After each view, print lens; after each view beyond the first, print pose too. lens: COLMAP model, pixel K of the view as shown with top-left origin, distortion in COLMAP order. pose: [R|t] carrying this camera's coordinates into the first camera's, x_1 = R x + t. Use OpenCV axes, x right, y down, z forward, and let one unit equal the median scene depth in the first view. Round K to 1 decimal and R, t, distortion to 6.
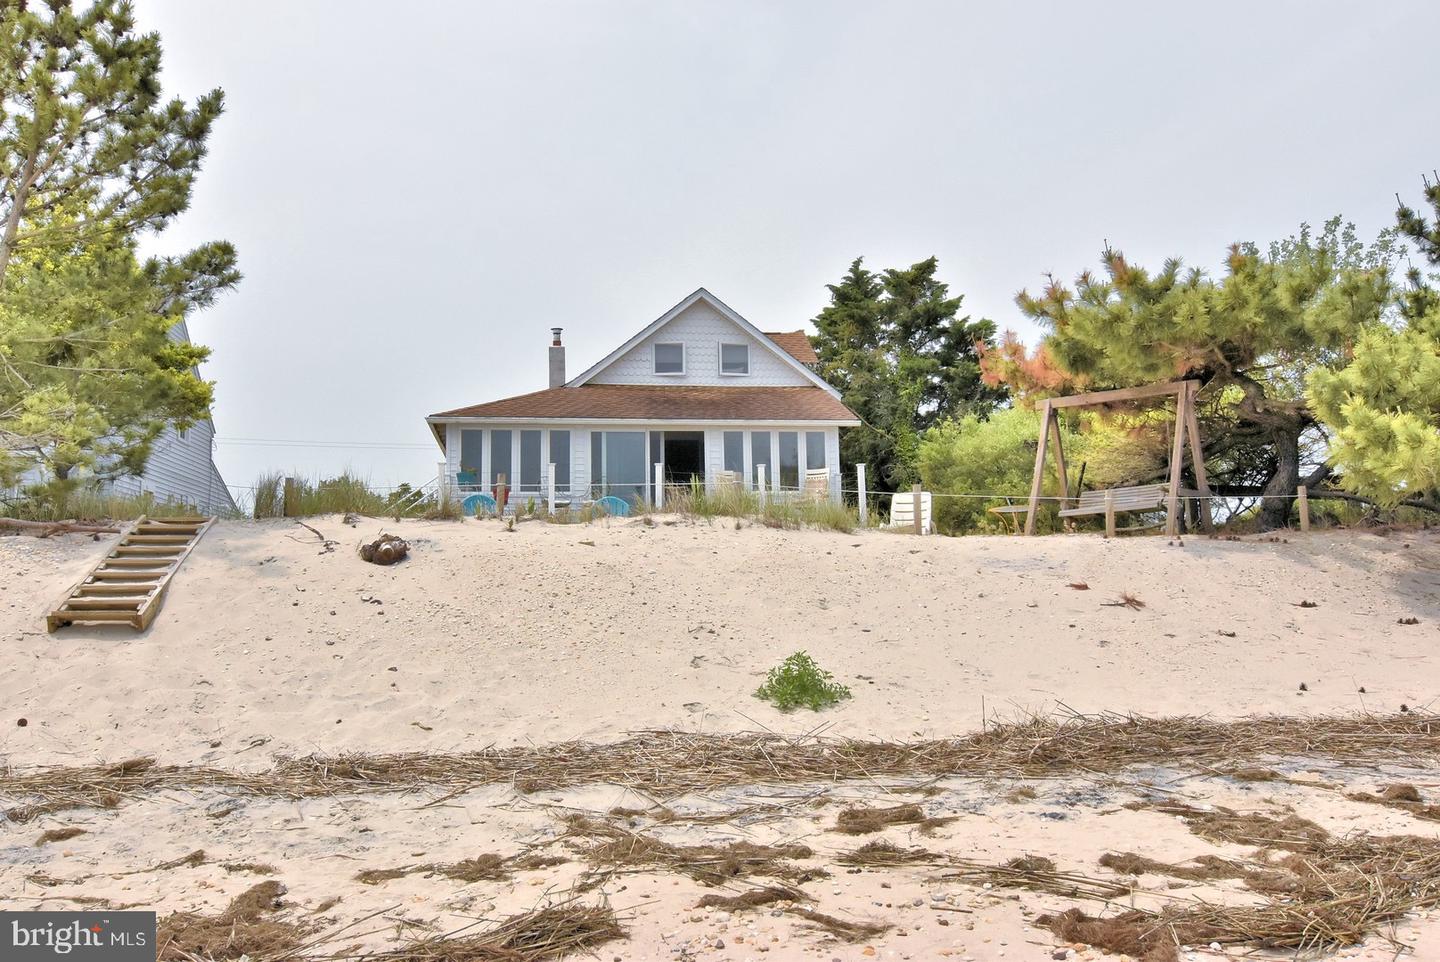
lens RADIAL K [[1250.3, 0, 719.2], [0, 1250.3, 483.8], [0, 0, 1]] dist [-0.002024, 0.000126]
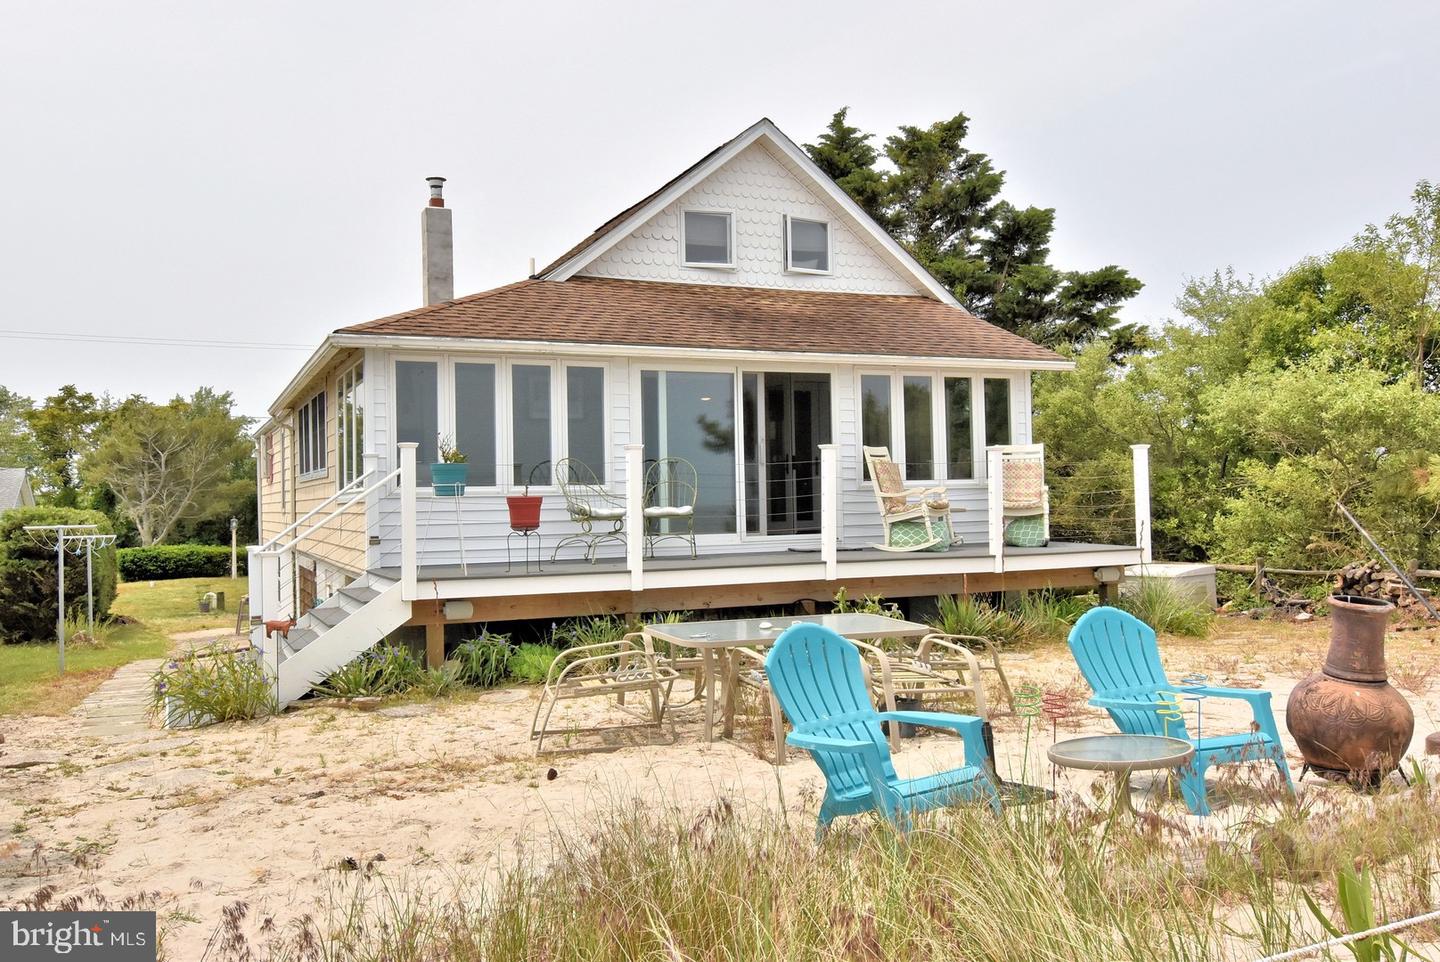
lens RADIAL K [[1250.3, 0, 720.8], [0, 1250.3, 475.2], [0, 0, 1]] dist [-0.002024, 0.000126]
pose [[0.964457, 0.006191, 0.264169, -0.184059], [-0.026772, 0.996870, 0.074382, -0.033545], [-0.262882, -0.078810, 0.961604, 0.427803]]
